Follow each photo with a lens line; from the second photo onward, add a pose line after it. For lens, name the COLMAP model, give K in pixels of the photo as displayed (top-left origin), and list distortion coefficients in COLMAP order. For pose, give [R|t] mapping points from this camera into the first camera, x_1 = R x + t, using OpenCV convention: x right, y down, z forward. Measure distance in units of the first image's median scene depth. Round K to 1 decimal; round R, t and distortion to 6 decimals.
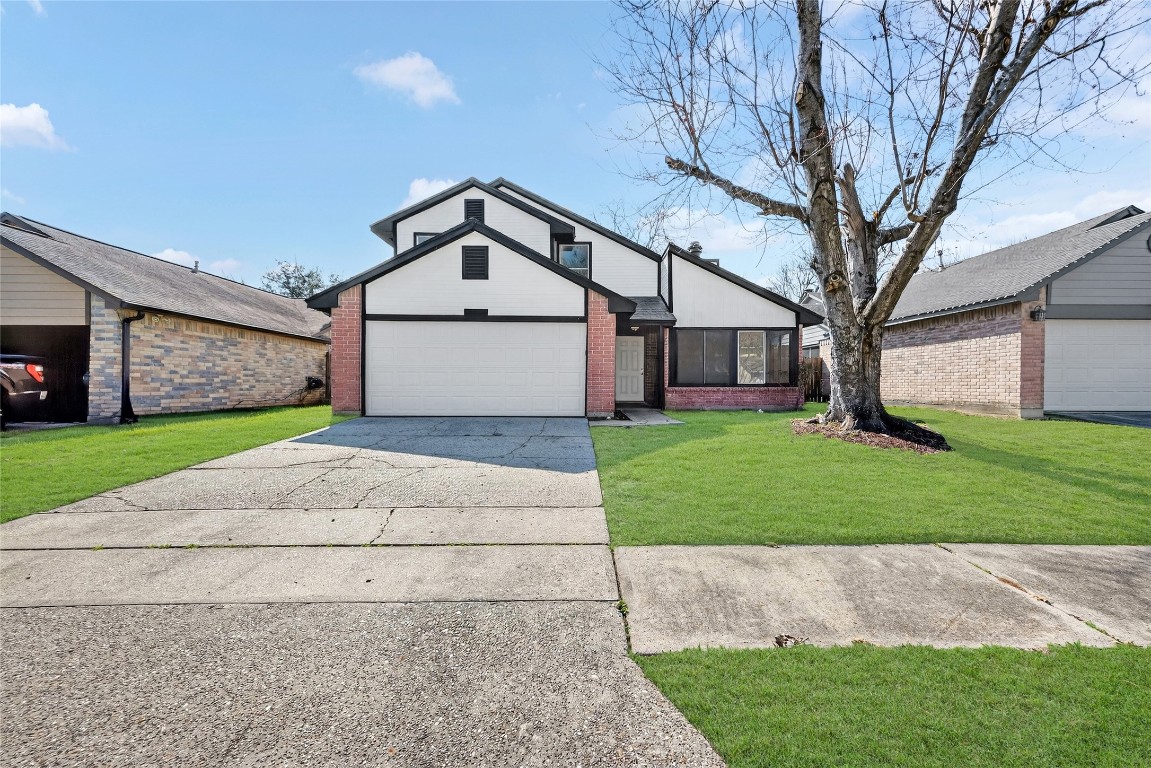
lens RADIAL K [[452.7, 0, 575.2], [0, 452.7, 385.2], [0, 0, 1]] dist [-0.000425, -0.000182]
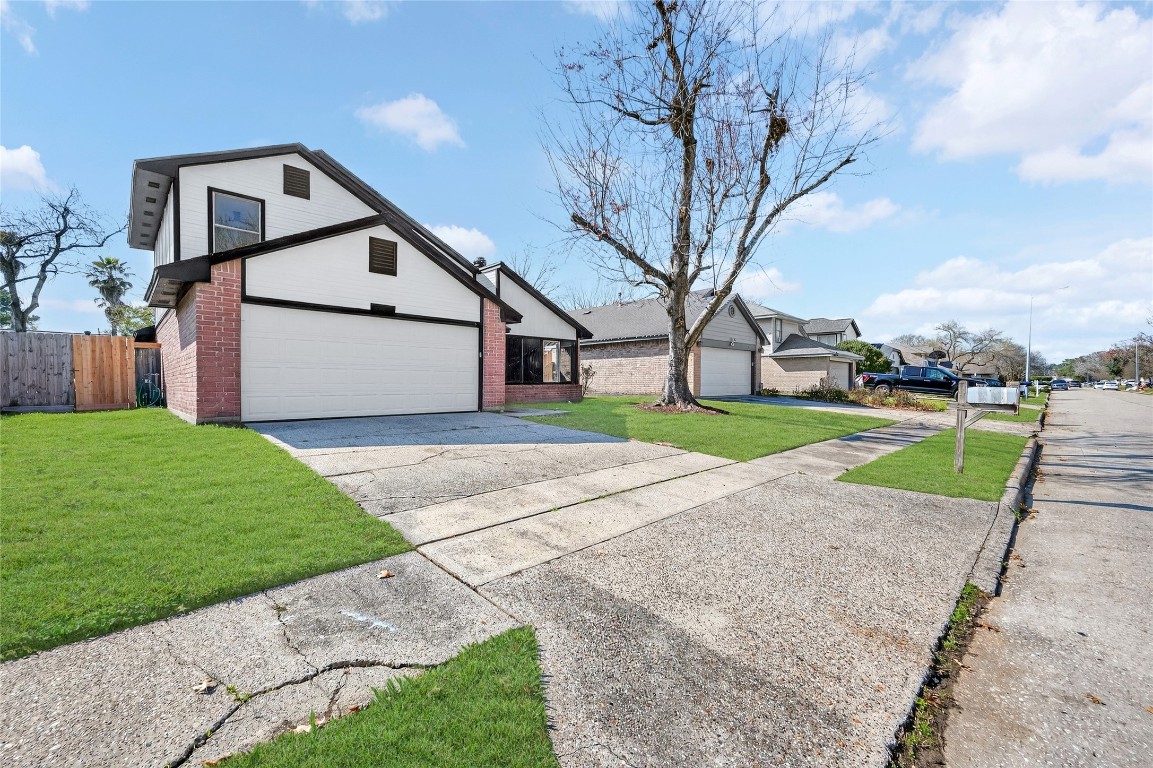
lens RADIAL K [[453.5, 0, 577.1], [0, 453.5, 384.3], [0, 0, 1]] dist [-0.000425, -0.000182]
pose [[0.733477, -0.003492, 0.679705, -0.574605], [0.002360, 0.999994, 0.002591, 0.000651], [-0.679710, -0.000296, 0.733481, 0.005303]]
